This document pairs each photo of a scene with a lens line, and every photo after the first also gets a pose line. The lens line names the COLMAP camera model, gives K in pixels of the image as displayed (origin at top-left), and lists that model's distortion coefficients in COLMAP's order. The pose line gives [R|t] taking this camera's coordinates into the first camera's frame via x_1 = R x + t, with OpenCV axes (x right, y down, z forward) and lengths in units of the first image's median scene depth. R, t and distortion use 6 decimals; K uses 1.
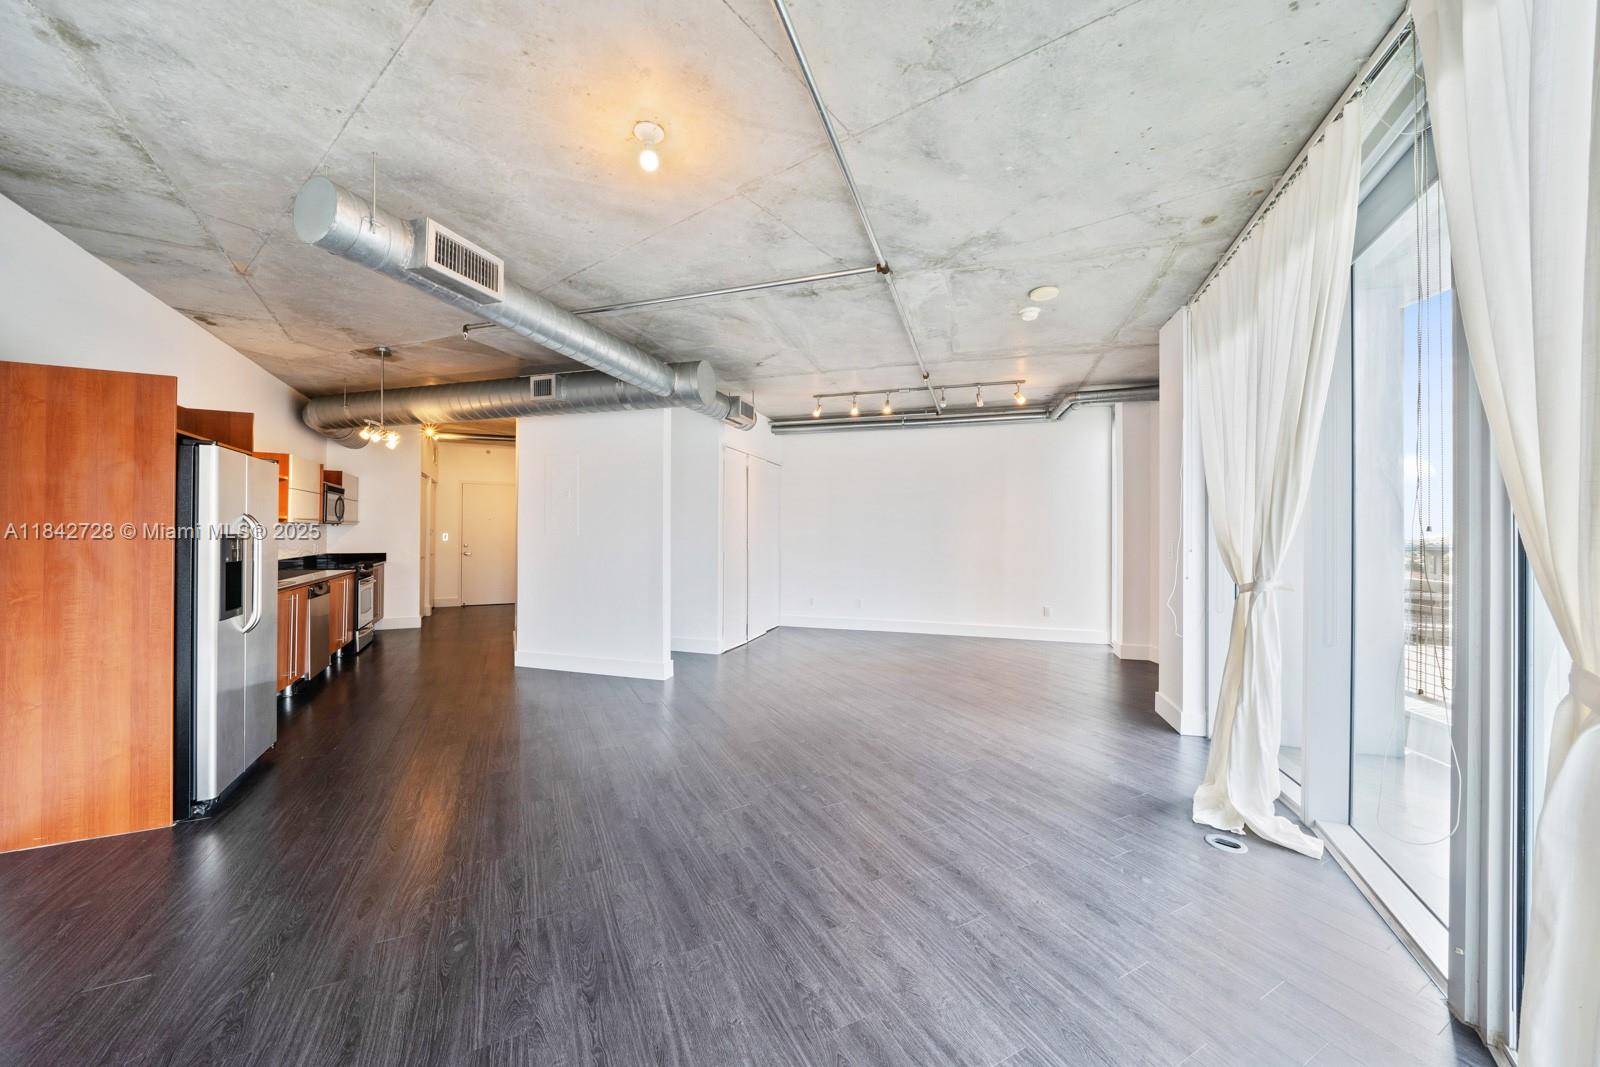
lens RADIAL K [[578.1, 0, 803.4], [0, 578.1, 527.9], [0, 0, 1]] dist [-0.000779, -0.000242]
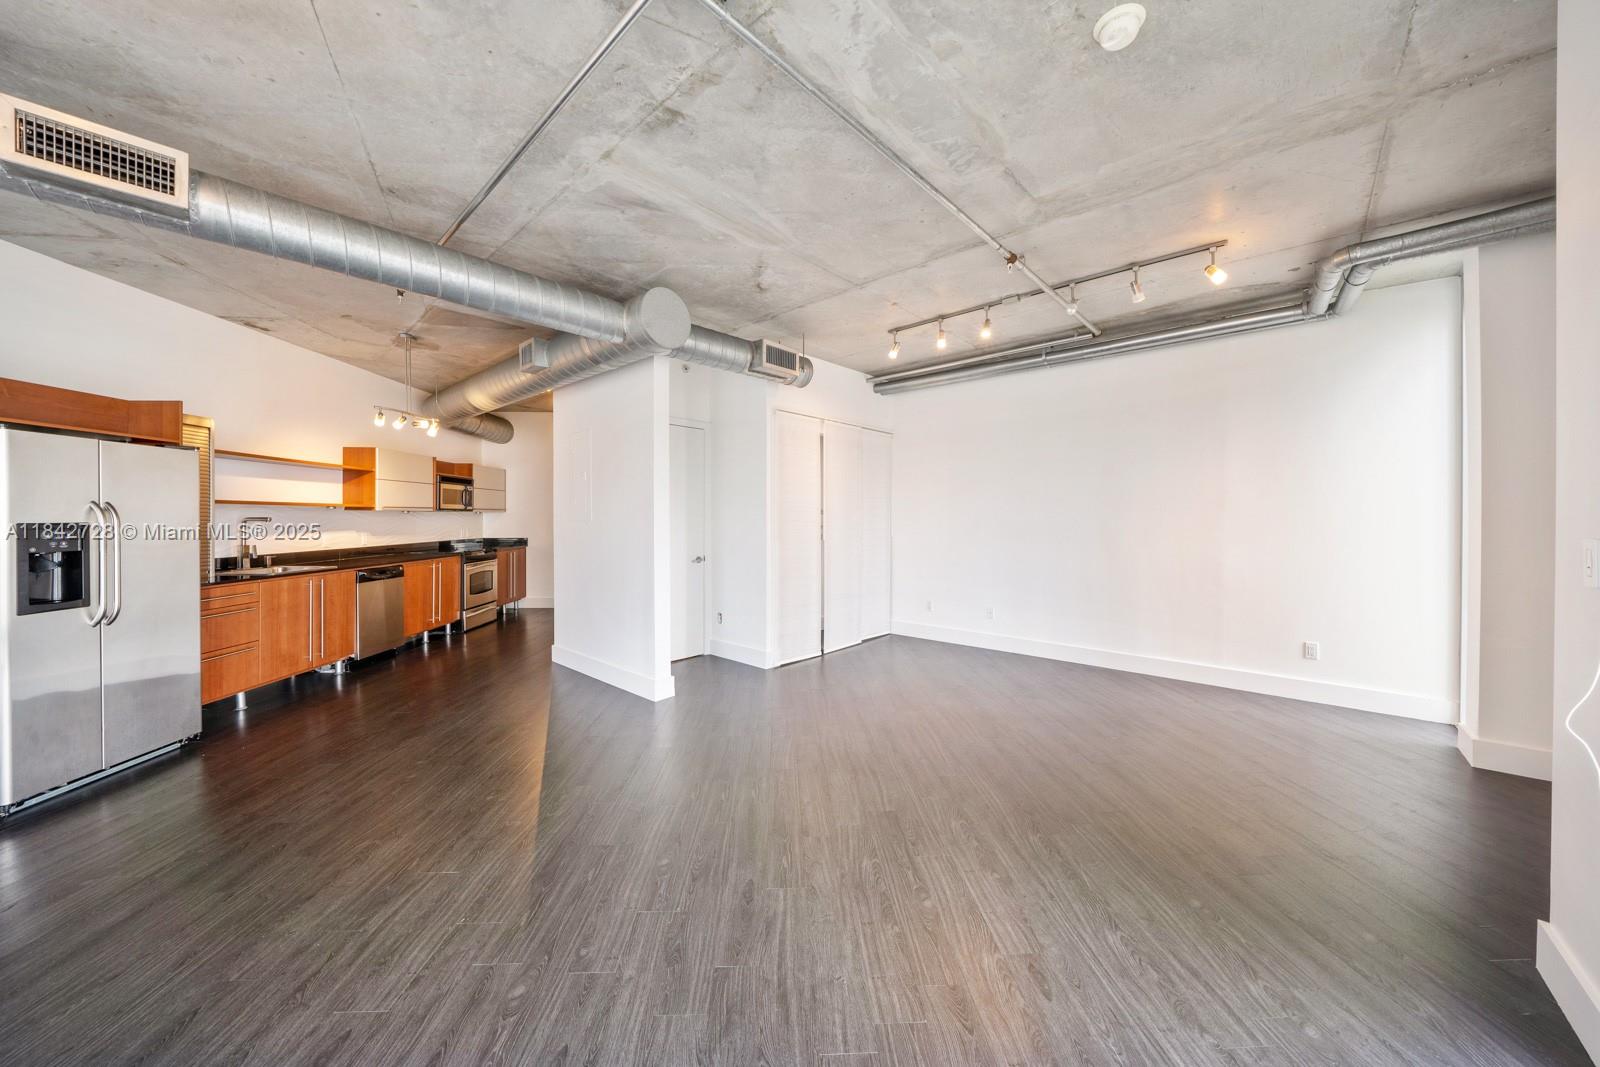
lens RADIAL K [[559.7, 0, 796.3], [0, 559.7, 518.8], [0, 0, 1]] dist [-0.009793, -0.000177]
pose [[0.903617, -0.004189, -0.428321, 0.246516], [0.008329, 0.999935, 0.007792, 0.004186], [0.428260, -0.010608, 0.903593, 0.352120]]
